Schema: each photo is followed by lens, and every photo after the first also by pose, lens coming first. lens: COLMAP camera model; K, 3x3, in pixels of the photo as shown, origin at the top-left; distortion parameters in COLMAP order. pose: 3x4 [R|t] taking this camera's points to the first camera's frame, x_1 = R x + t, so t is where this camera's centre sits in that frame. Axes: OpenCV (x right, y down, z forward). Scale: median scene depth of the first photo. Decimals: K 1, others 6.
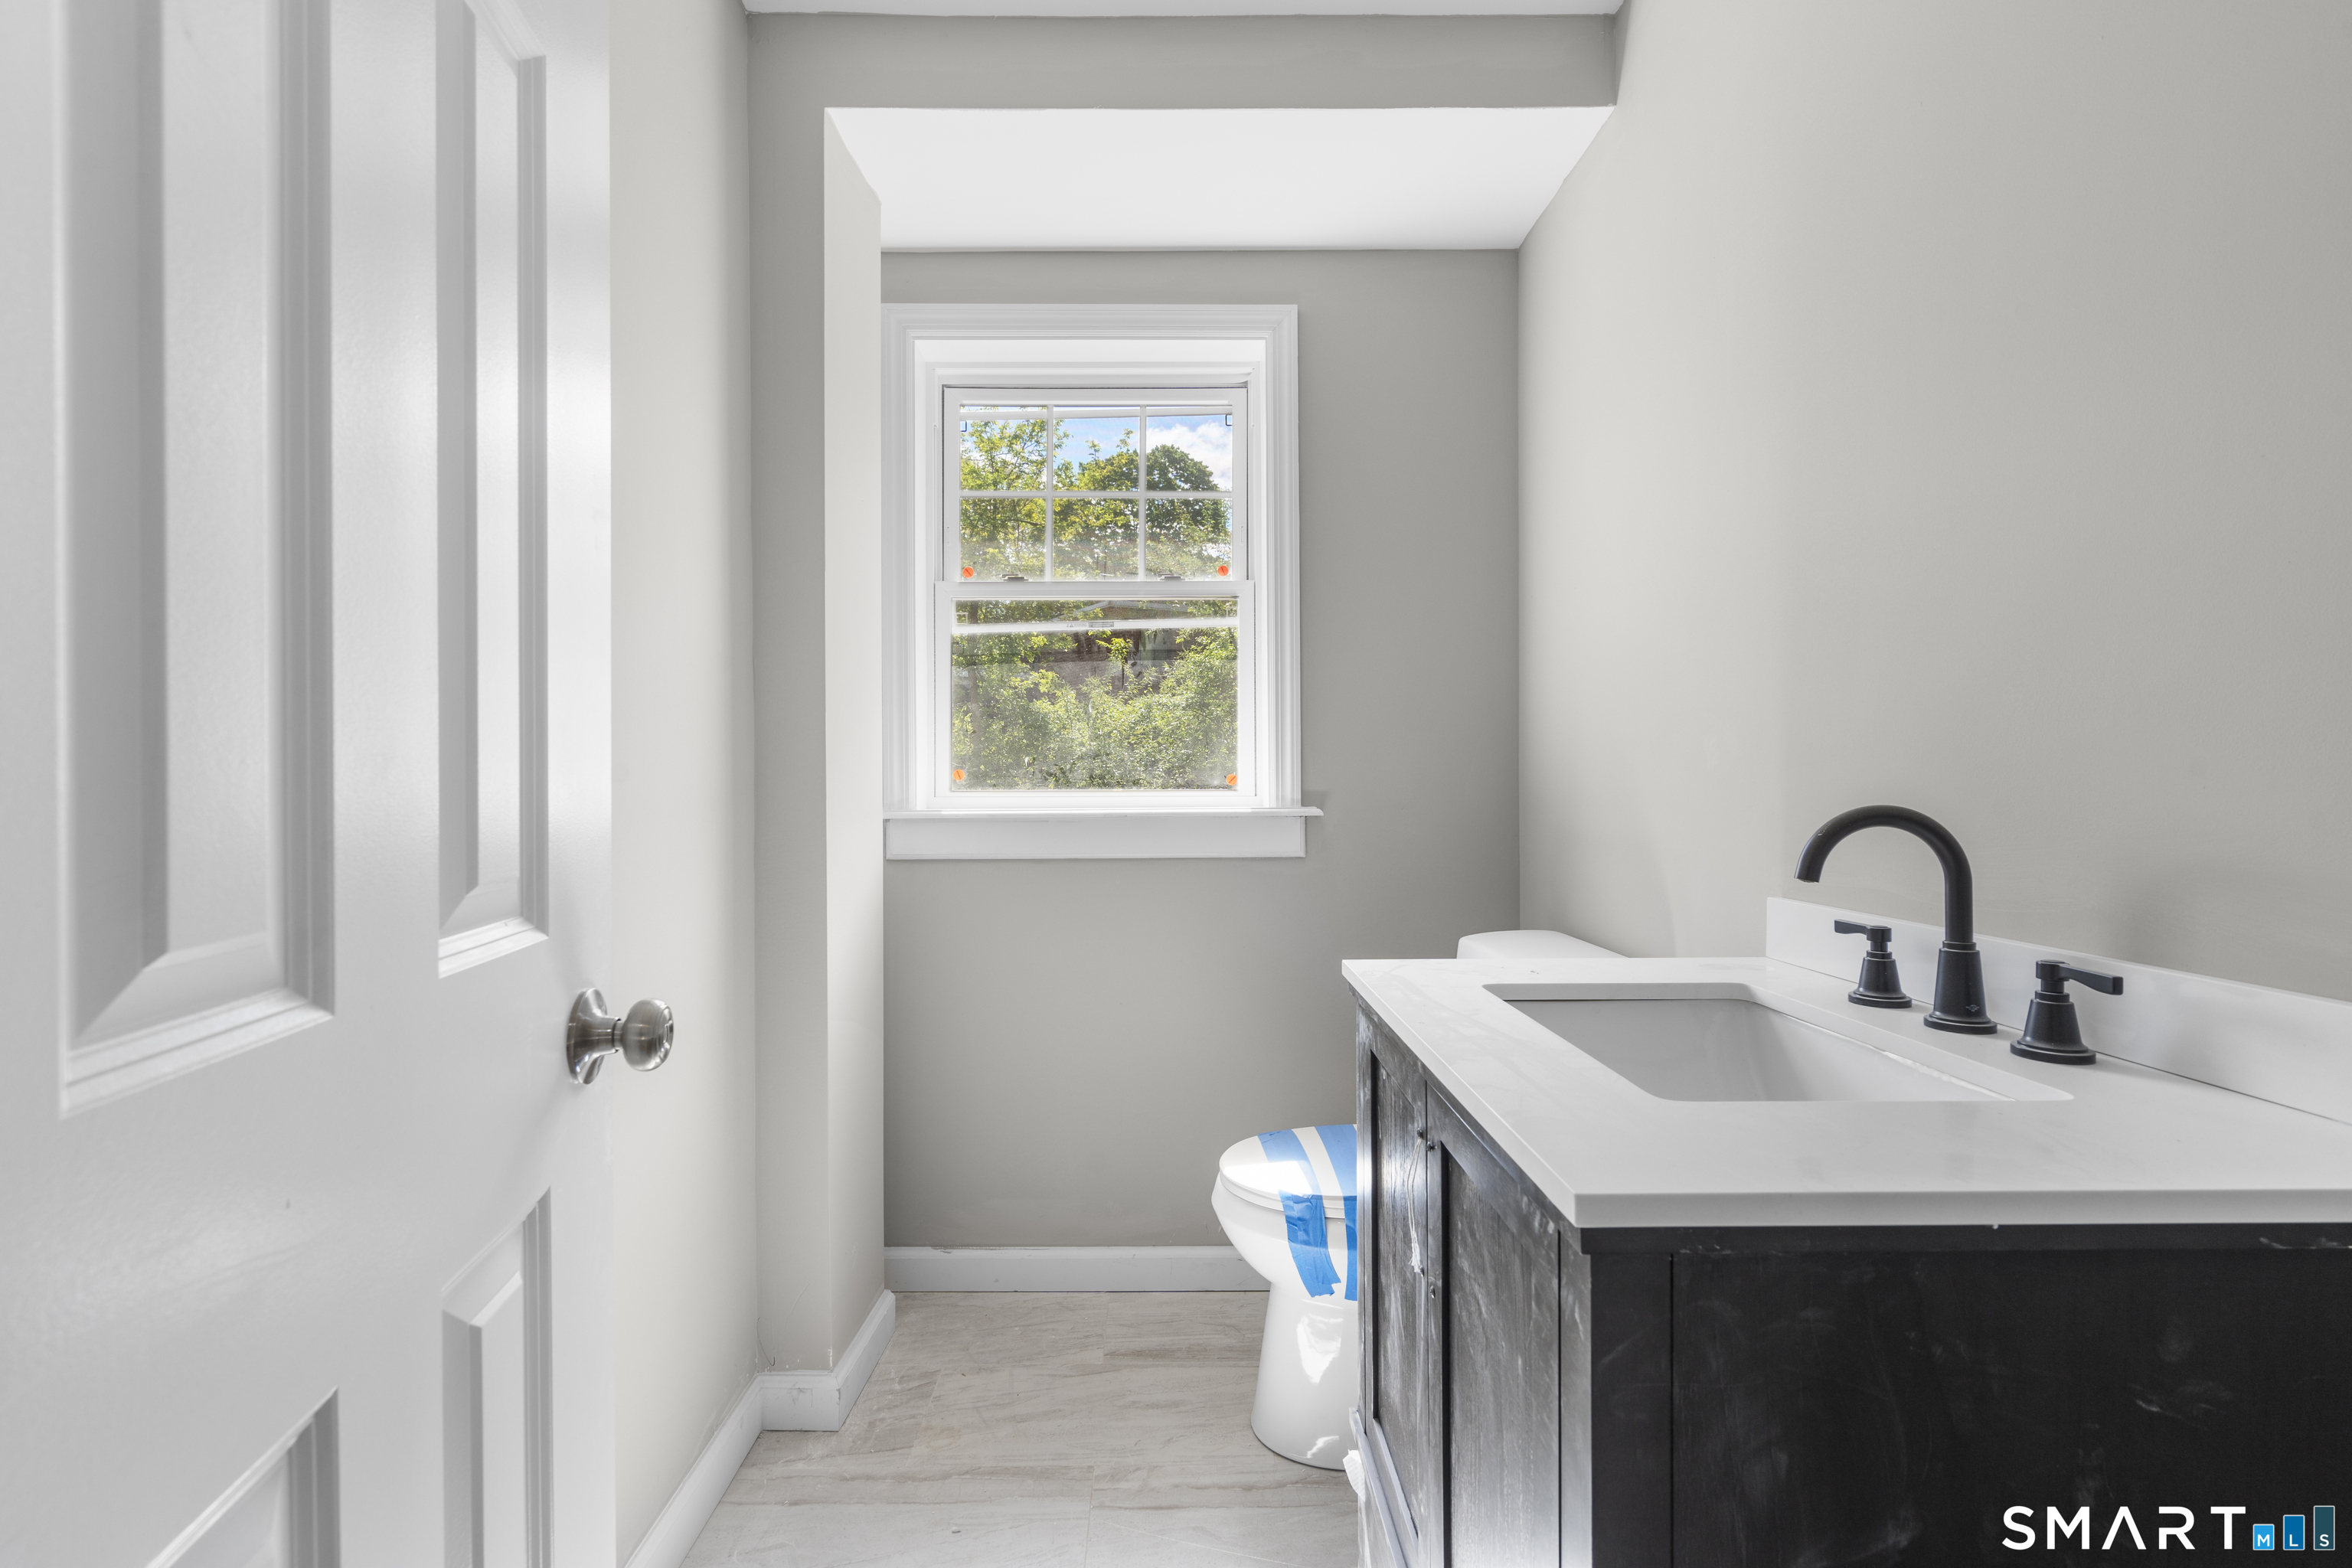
lens RADIAL K [[1051.5, 0, 1173.3], [0, 1051.5, 779.3], [0, 0, 1]] dist [-0.006570, 0.002651]
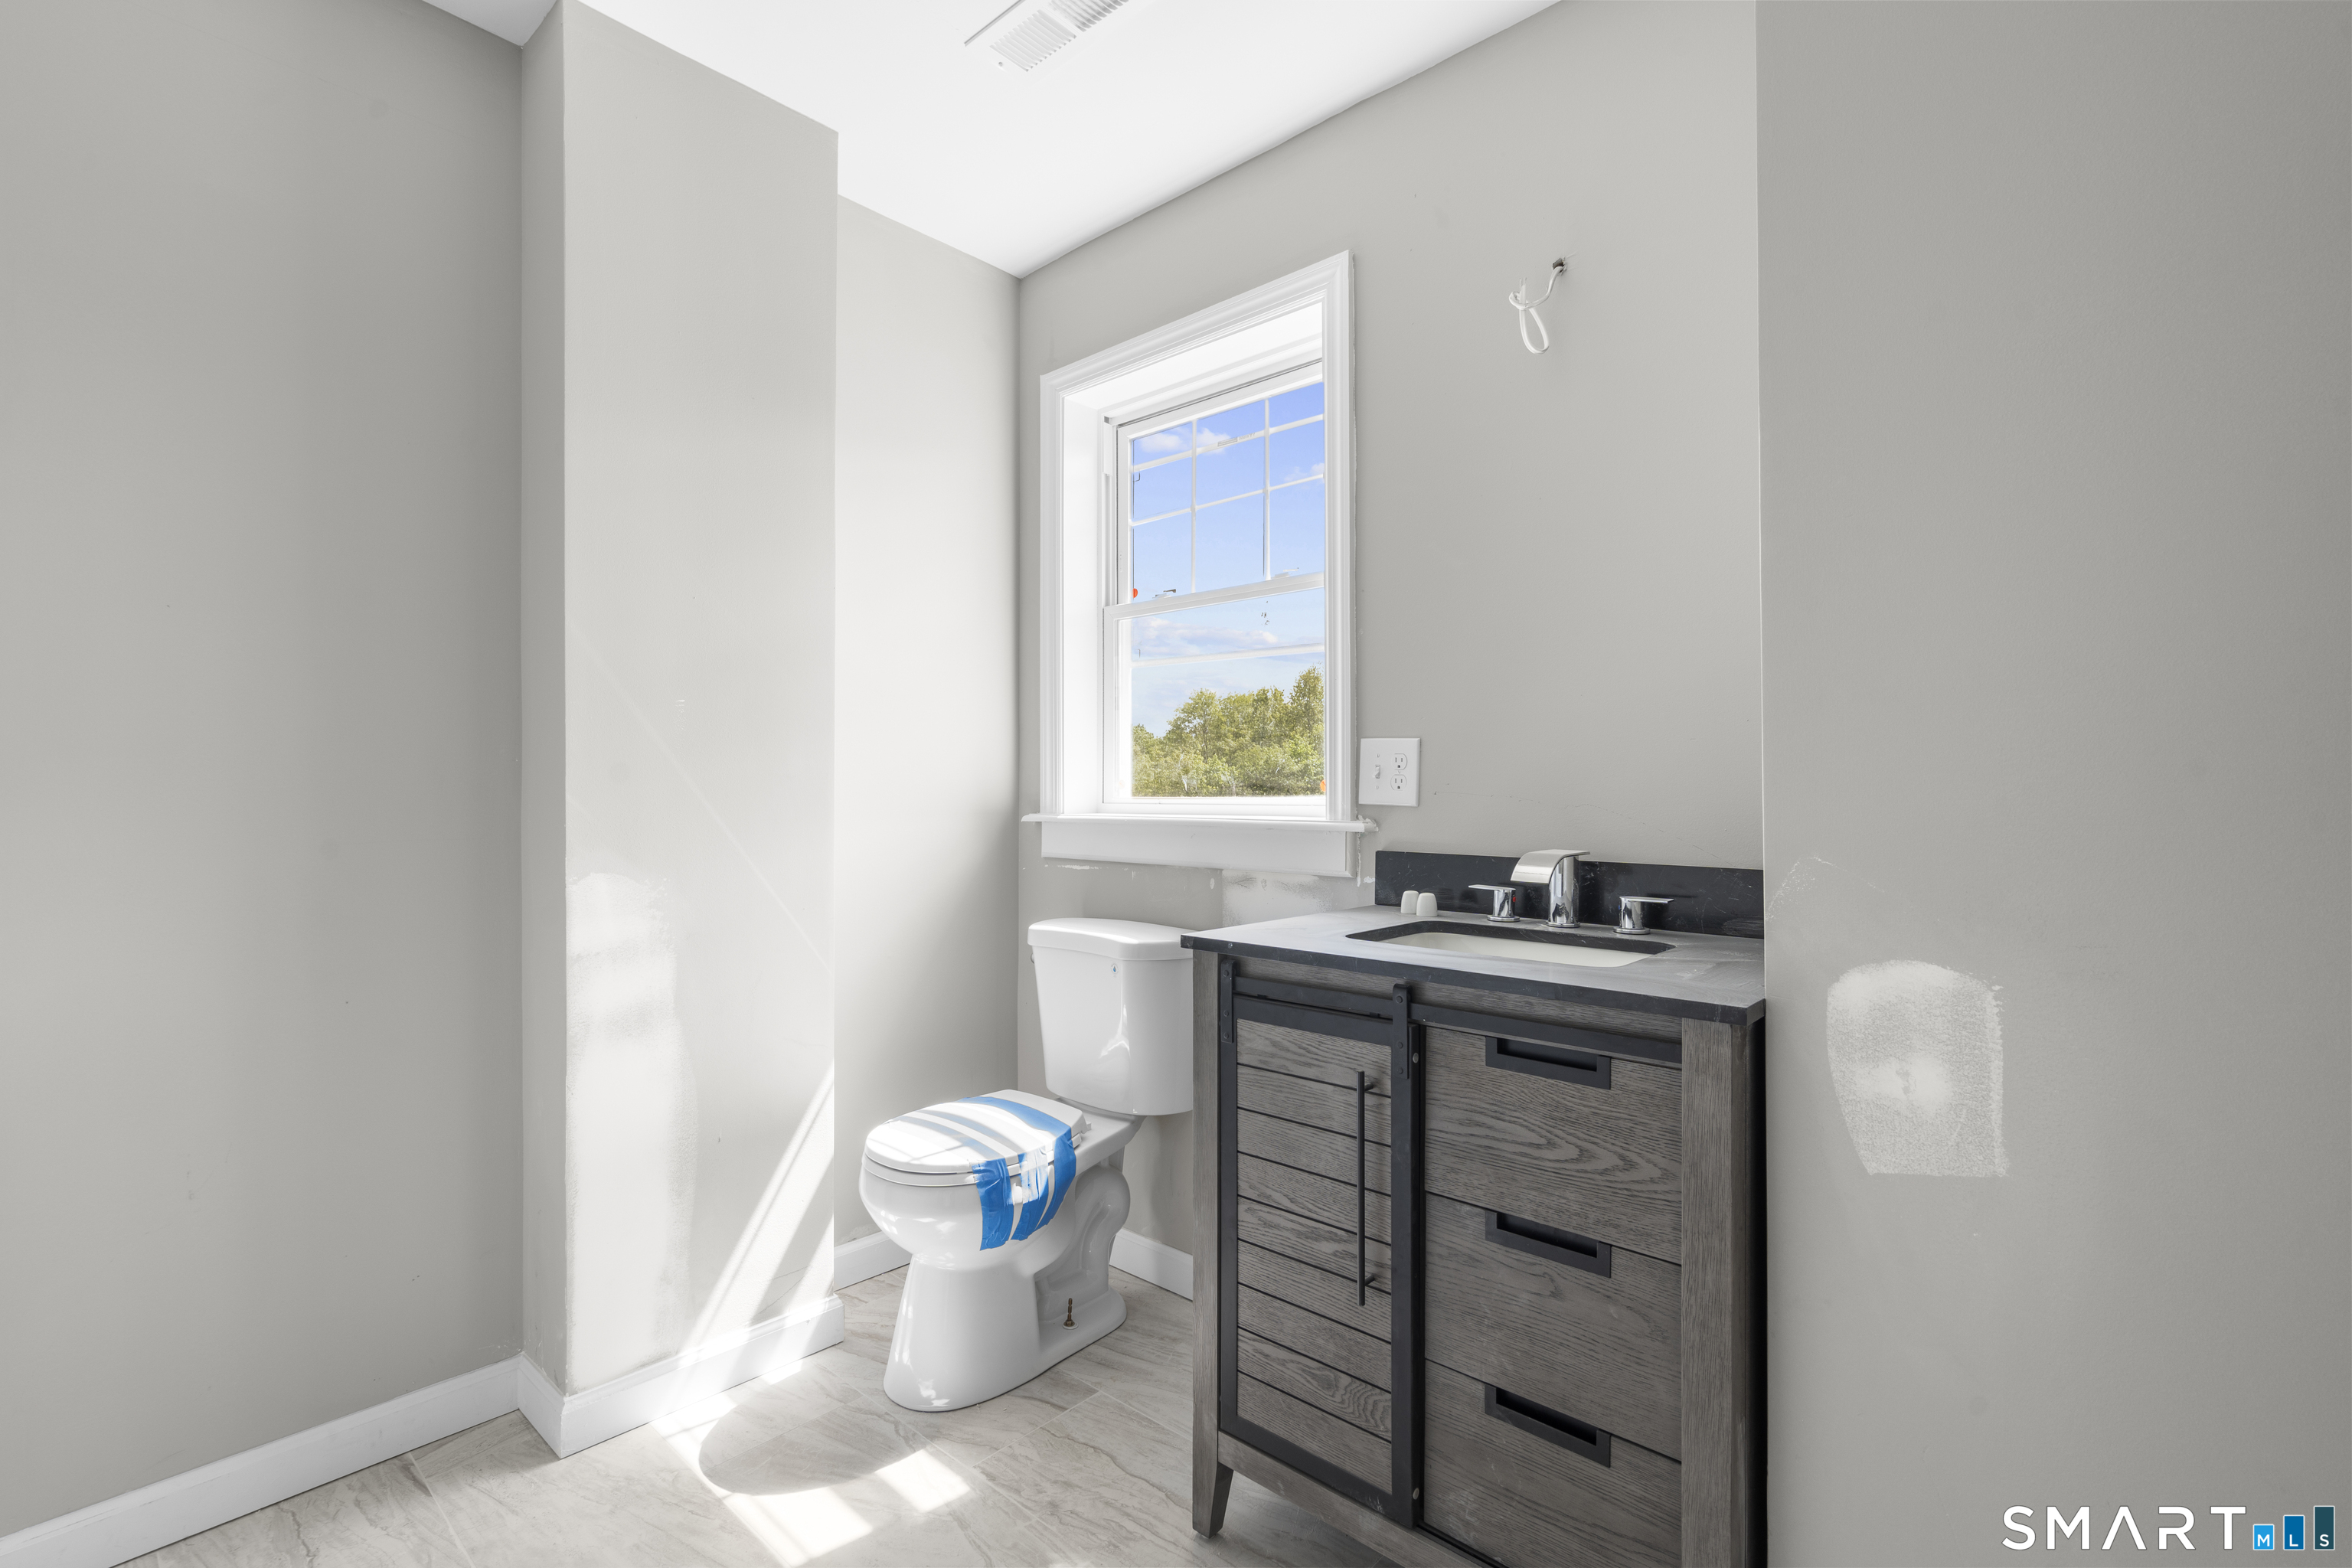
lens RADIAL K [[1051.5, 0, 1174.1], [0, 1051.5, 773.7], [0, 0, 1]] dist [-0.006570, 0.002651]
pose [[0.733015, -0.002436, -0.680209, 0.606940], [-0.008373, 0.999886, -0.012604, -0.000391], [0.680161, 0.014934, 0.732910, 0.259865]]
